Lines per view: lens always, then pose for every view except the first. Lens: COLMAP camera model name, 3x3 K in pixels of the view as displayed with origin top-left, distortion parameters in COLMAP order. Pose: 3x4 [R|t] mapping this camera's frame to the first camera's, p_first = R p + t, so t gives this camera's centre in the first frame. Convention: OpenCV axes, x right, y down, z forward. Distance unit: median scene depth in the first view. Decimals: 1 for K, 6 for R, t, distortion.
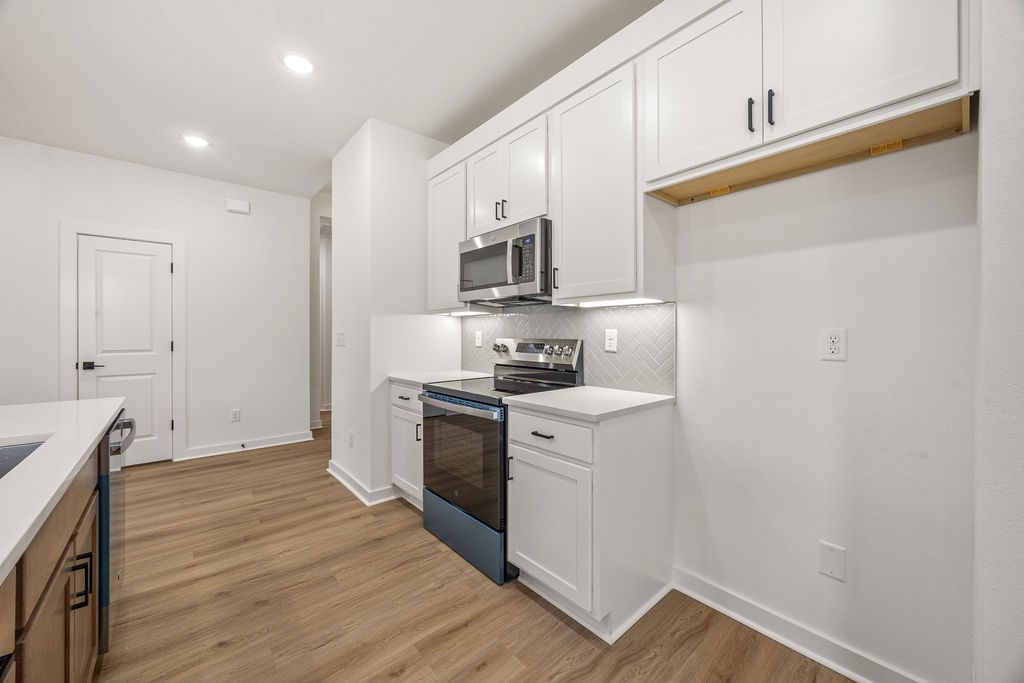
lens RADIAL K [[391.3, 0, 511.8], [0, 391.3, 337.6], [0, 0, 1]] dist [-0.002404, 0.000560]
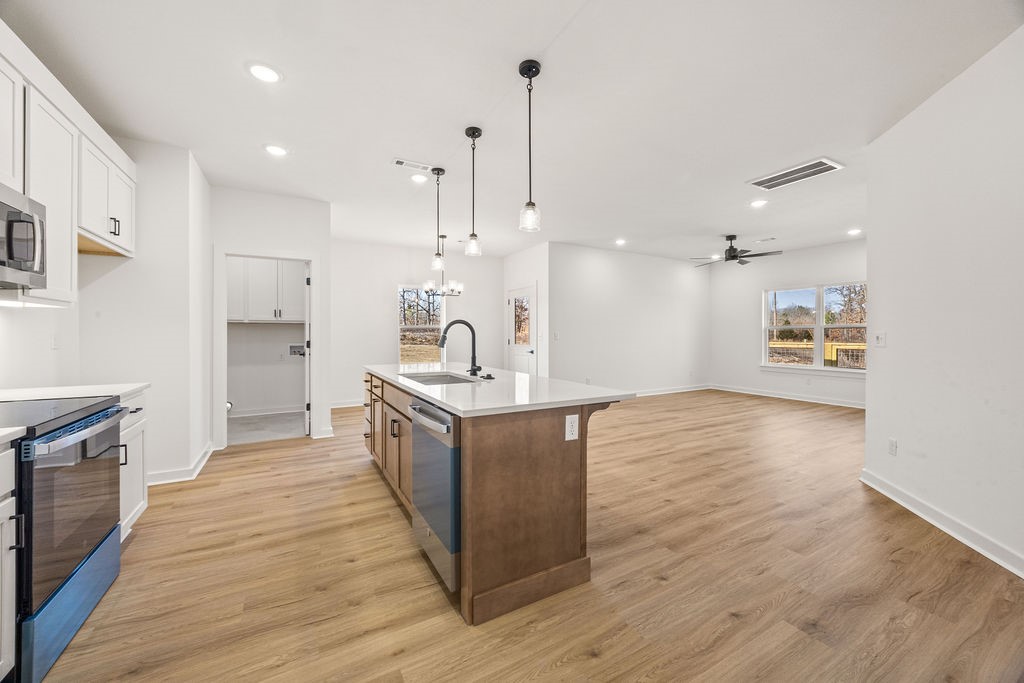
lens RADIAL K [[391.3, 0, 509.6], [0, 391.3, 335.4], [0, 0, 1]] dist [-0.002404, 0.000560]
pose [[-0.979024, 0.000607, 0.203744, -1.144677], [0.003341, 0.999909, 0.013073, -0.013130], [-0.203718, 0.013479, -0.978937, 1.623230]]
